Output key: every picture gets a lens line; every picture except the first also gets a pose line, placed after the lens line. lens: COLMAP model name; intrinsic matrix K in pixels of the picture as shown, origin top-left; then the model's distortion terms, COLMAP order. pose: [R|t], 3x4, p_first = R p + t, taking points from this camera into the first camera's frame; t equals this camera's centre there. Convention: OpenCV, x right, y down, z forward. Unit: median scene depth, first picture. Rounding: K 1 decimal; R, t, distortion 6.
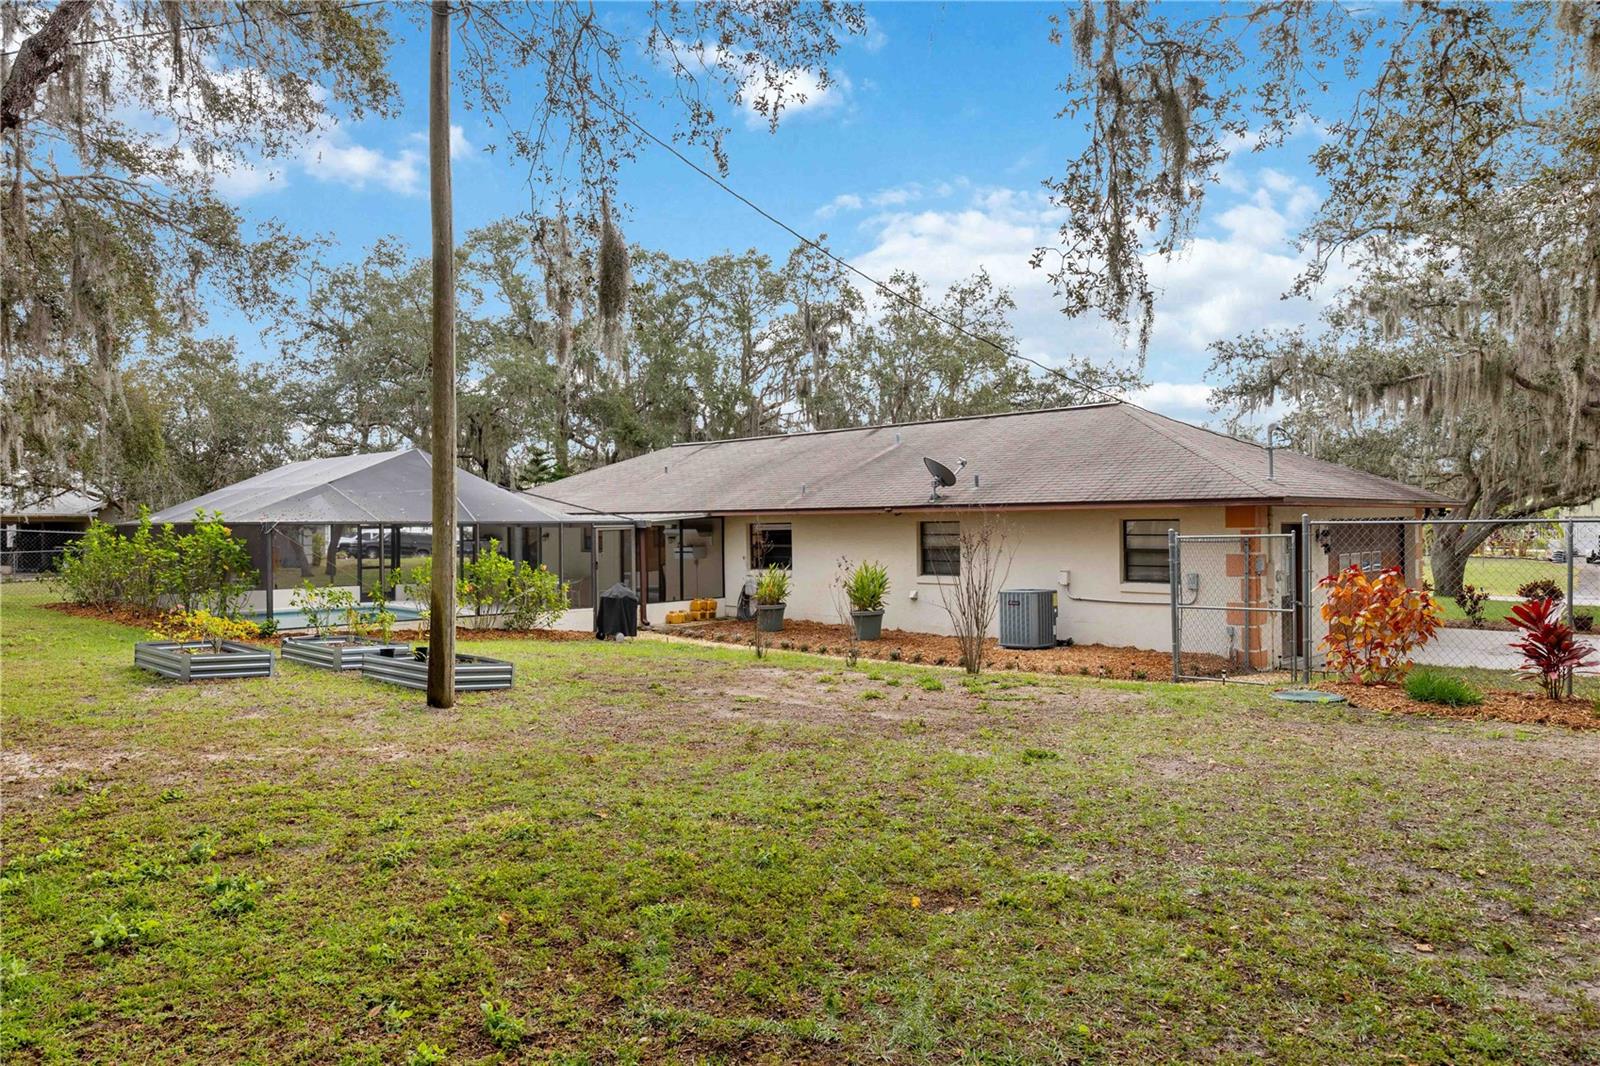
lens RADIAL K [[1113.8, 0, 800.0], [0, 1113.8, 533.0], [0, 0, 1]] dist [-0.000605, 0.000144]
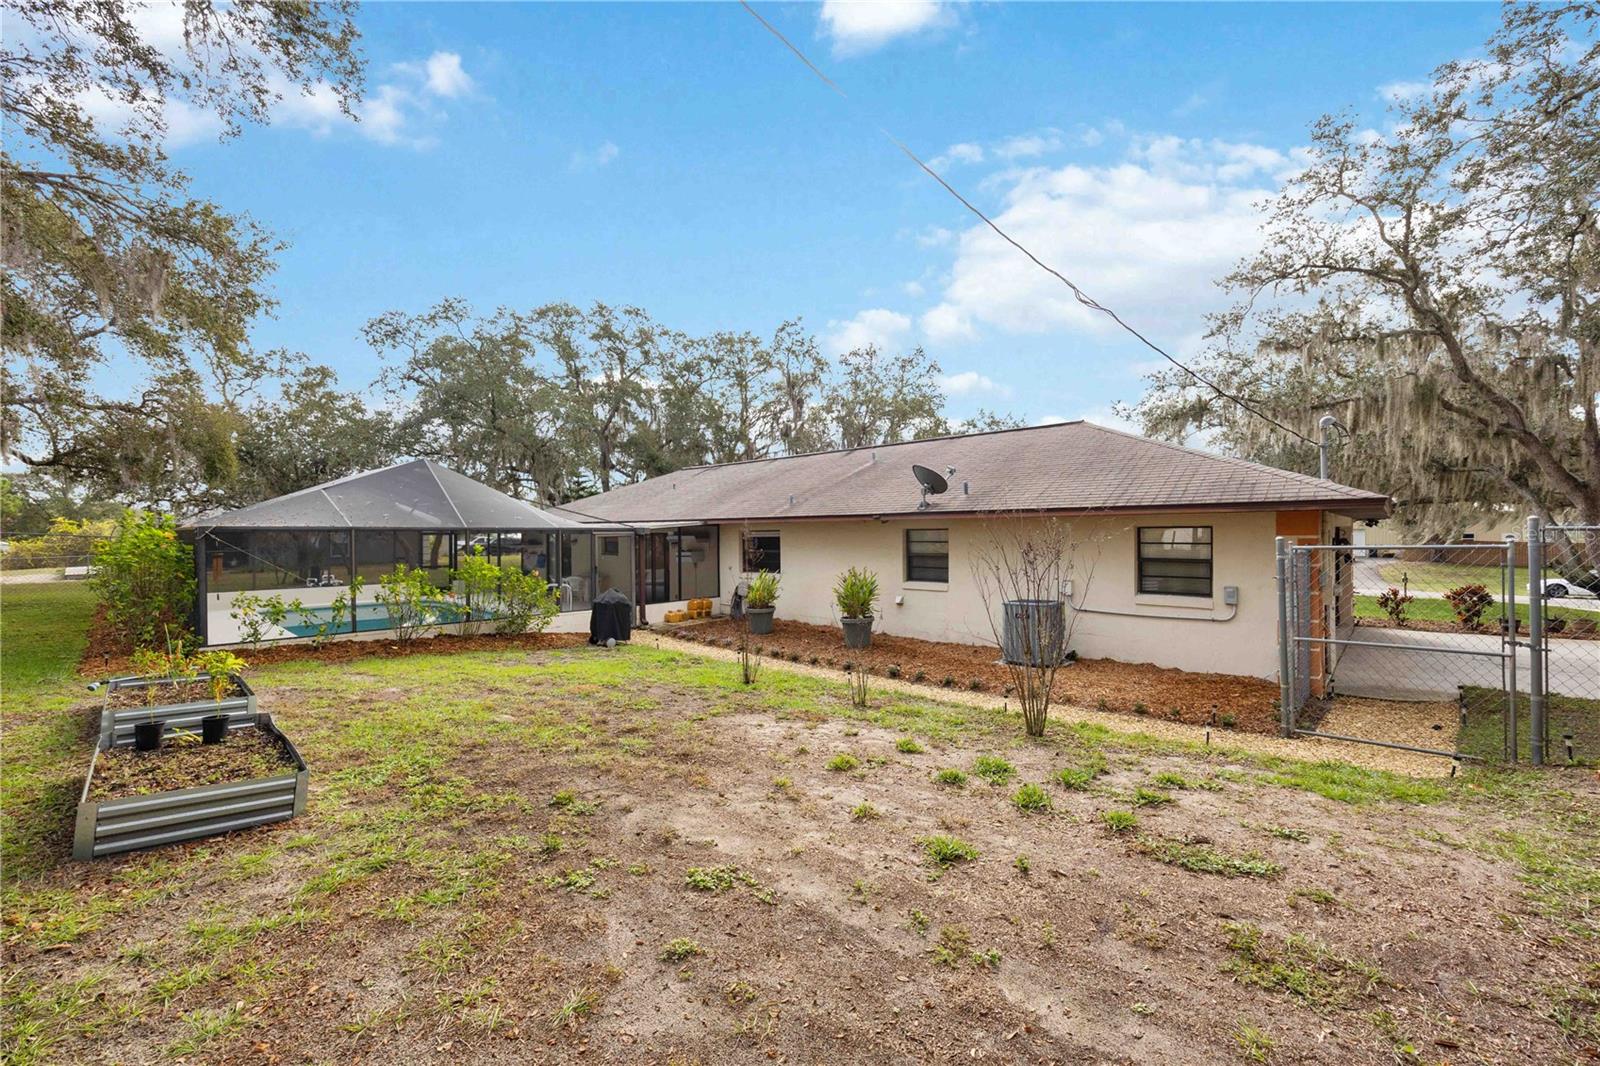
lens RADIAL K [[771.2, 0, 800.0], [0, 771.2, 533.0], [0, 0, 1]] dist [0.000376, 0.000051]
pose [[0.999718, 0.002743, 0.023595, -0.005831], [-0.002571, 0.999970, -0.007304, -0.000848], [-0.023614, 0.007241, 0.999695, 0.239095]]
